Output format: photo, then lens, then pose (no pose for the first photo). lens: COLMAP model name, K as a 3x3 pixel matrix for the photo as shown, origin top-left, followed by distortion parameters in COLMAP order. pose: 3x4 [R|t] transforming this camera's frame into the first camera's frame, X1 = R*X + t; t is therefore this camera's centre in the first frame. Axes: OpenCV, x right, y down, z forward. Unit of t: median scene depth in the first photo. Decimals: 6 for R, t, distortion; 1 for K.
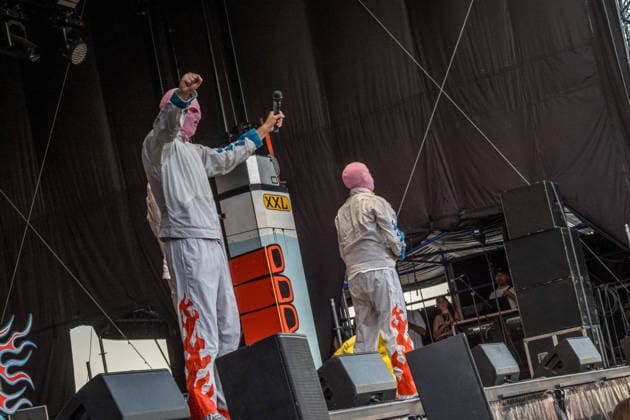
lens RADIAL K [[1336.0, 0, 312.0], [0, 1336.0, 211.1], [0, 0, 1]] dist [0.007787, 0.028400]
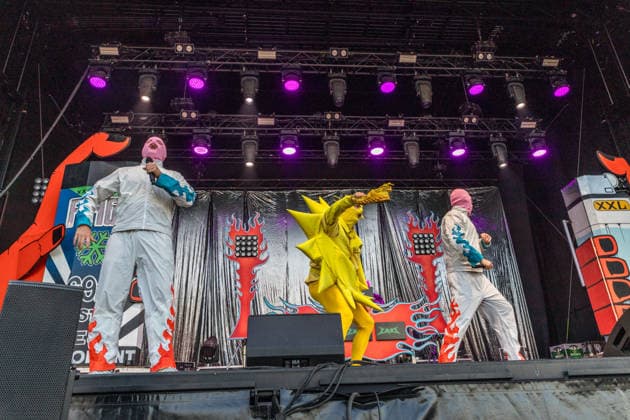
lens RADIAL K [[466.6, 0, 312.9], [0, 466.6, 208.3], [0, 0, 1]] dist [-0.000443, 0.003836]
pose [[0.555016, -0.177298, -0.812725, 0.196817], [0.079312, 0.983850, -0.160467, 0.050201], [0.828050, 0.024603, 0.560114, 0.481071]]
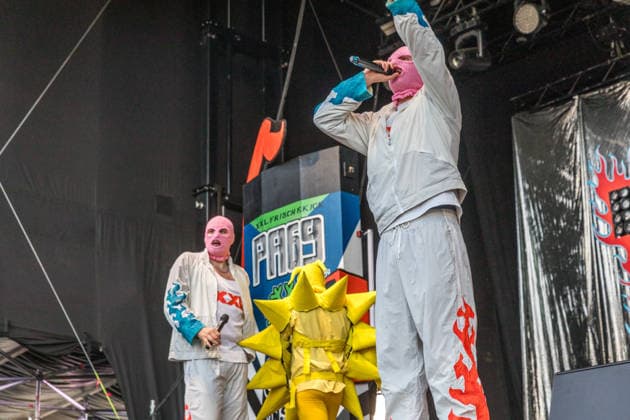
lens RADIAL K [[1219.1, 0, 304.3], [0, 1219.1, 183.2], [0, 0, 1]] dist [-0.011299, 0.038697]
pose [[-0.303546, -0.112090, -0.946201, 0.421449], [0.253106, 0.947892, -0.193488, 0.073080], [0.918584, -0.298222, -0.259358, 0.784853]]
